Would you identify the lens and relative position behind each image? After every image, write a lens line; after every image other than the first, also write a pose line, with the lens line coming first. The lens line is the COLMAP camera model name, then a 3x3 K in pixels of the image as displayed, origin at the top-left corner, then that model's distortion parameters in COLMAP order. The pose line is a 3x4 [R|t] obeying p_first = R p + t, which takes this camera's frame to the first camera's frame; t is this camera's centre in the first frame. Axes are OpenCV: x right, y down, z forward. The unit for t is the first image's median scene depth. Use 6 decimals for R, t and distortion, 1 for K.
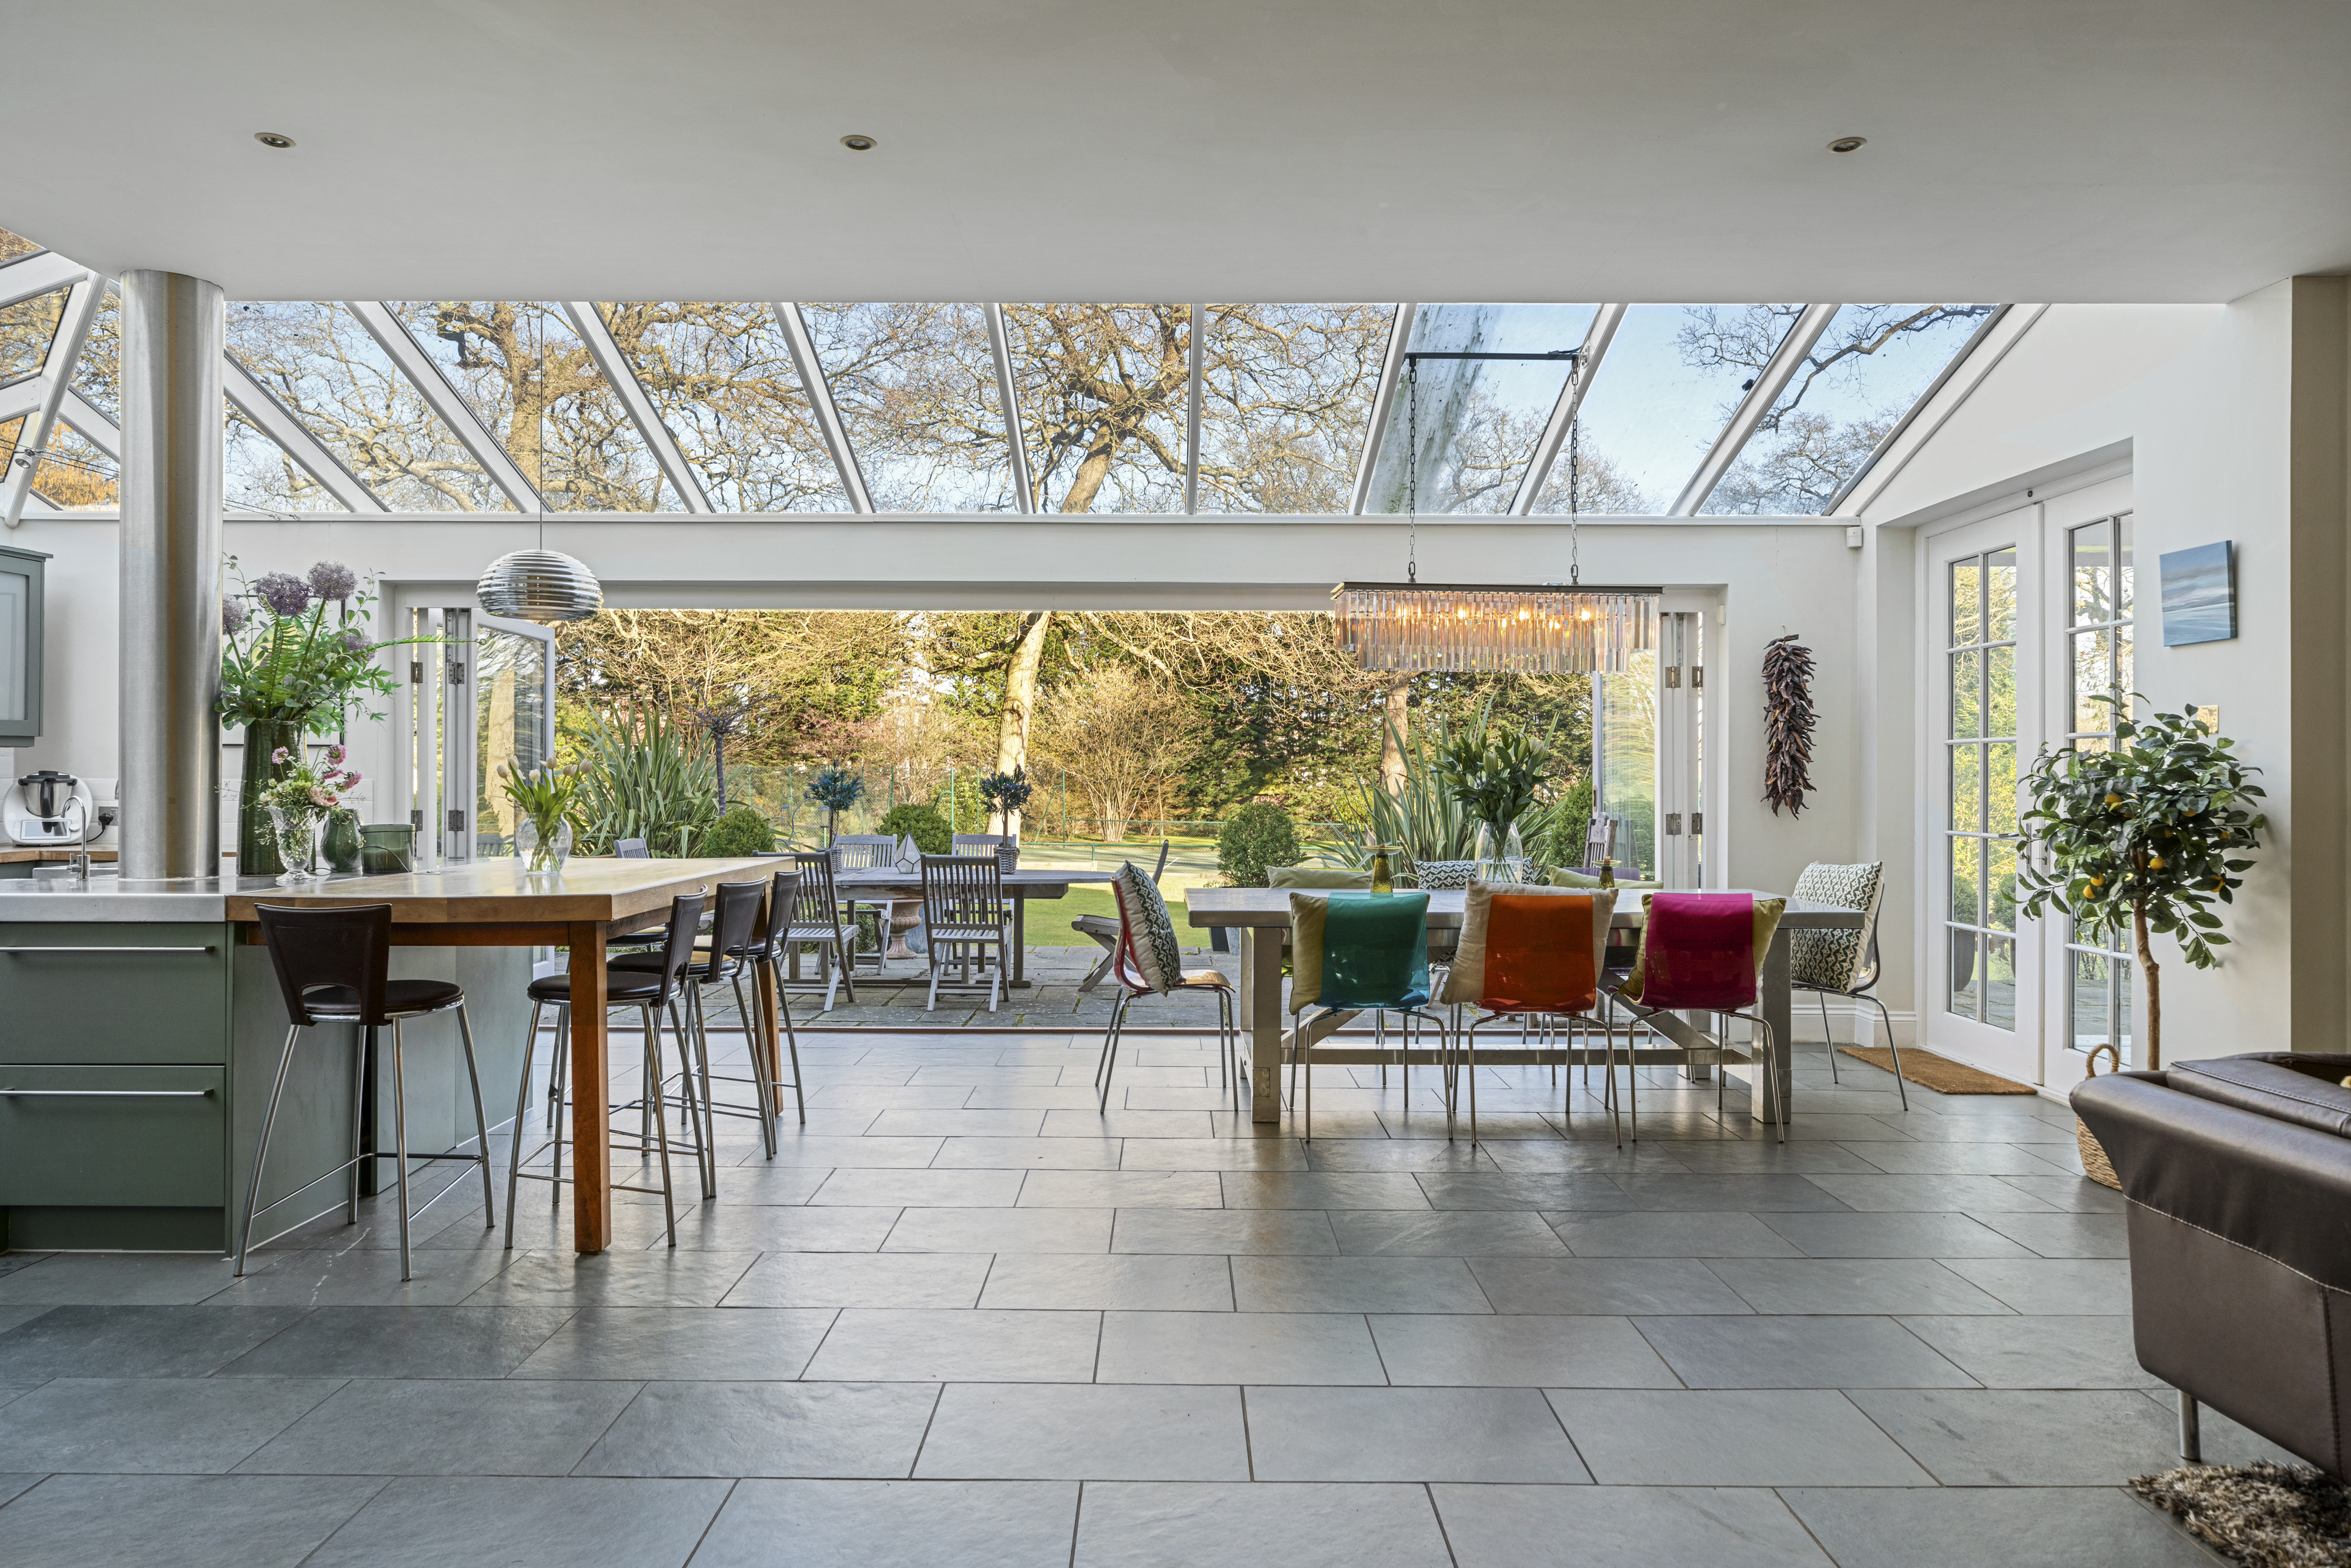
lens RADIAL K [[1475.4, 0, 1167.2], [0, 1475.4, 774.6], [0, 0, 1]] dist [0.011533, 0.002285]
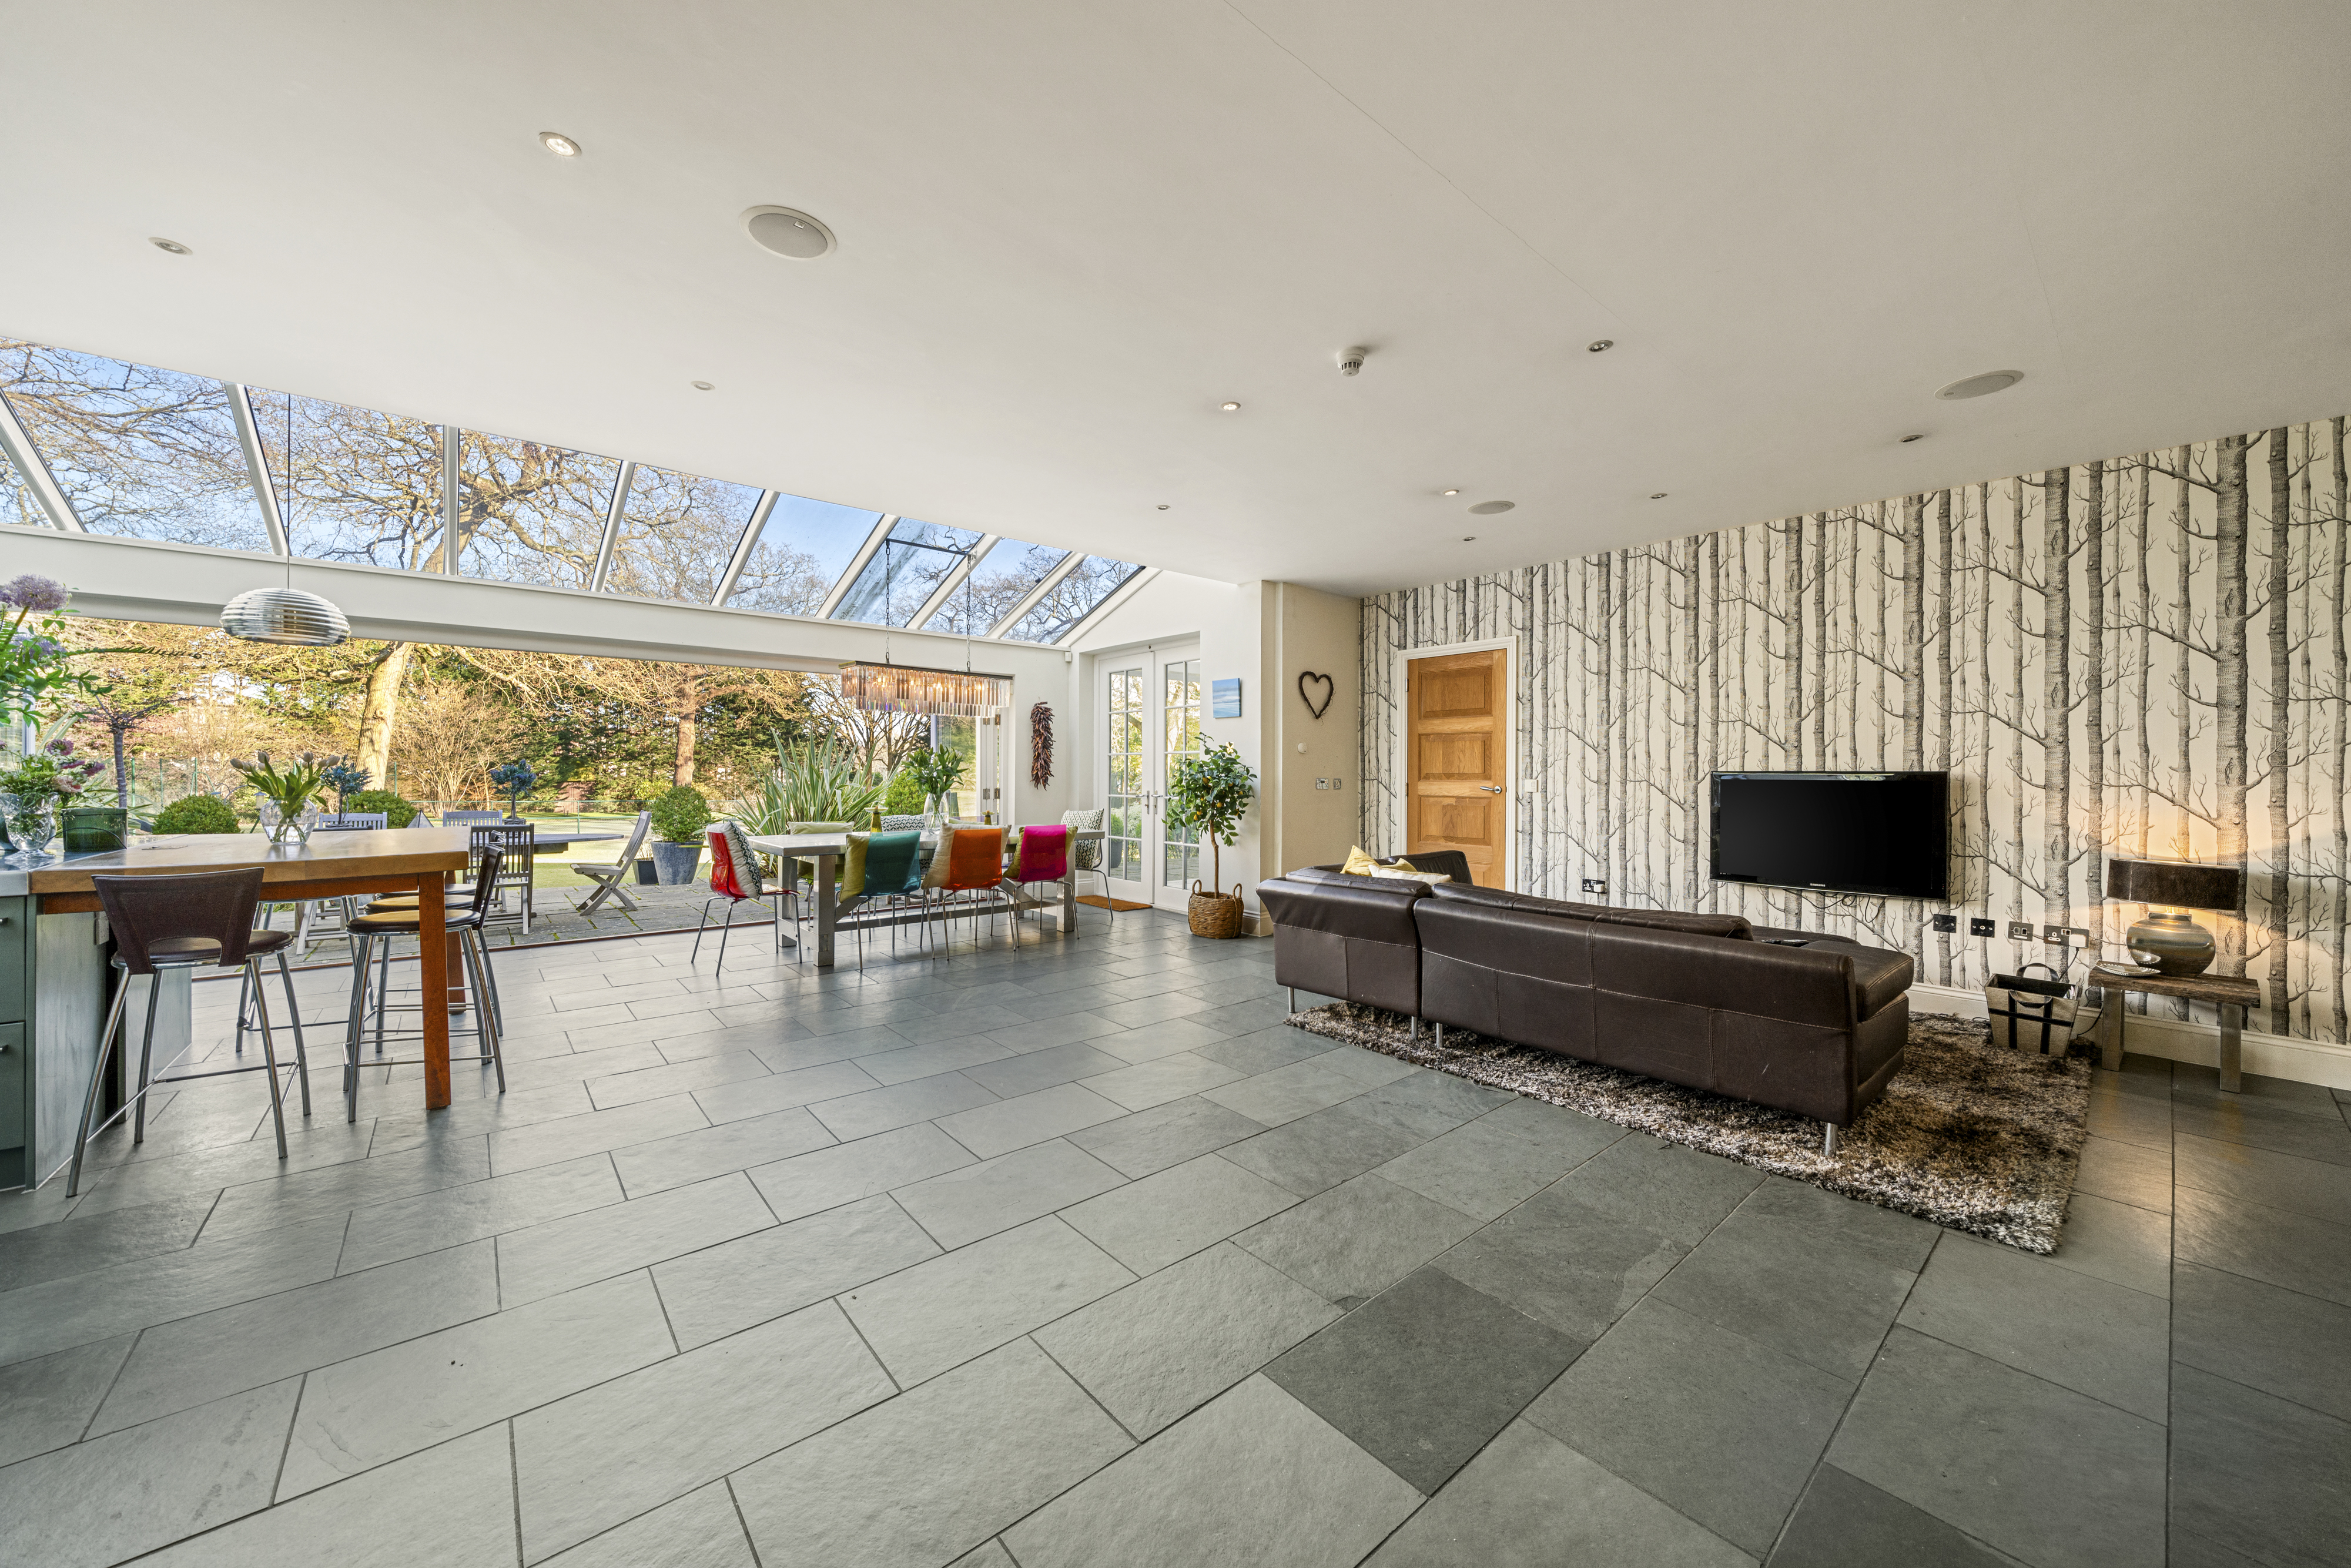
lens RADIAL K [[851.9, 0, 1178.8], [0, 851.9, 788.6], [0, 0, 1]] dist [-0.011894, 0.000007]
pose [[0.757887, -0.011483, 0.652285, -0.272645], [-0.004484, 0.999730, 0.022810, -0.000912], [-0.652371, -0.020212, 0.757630, -0.040636]]
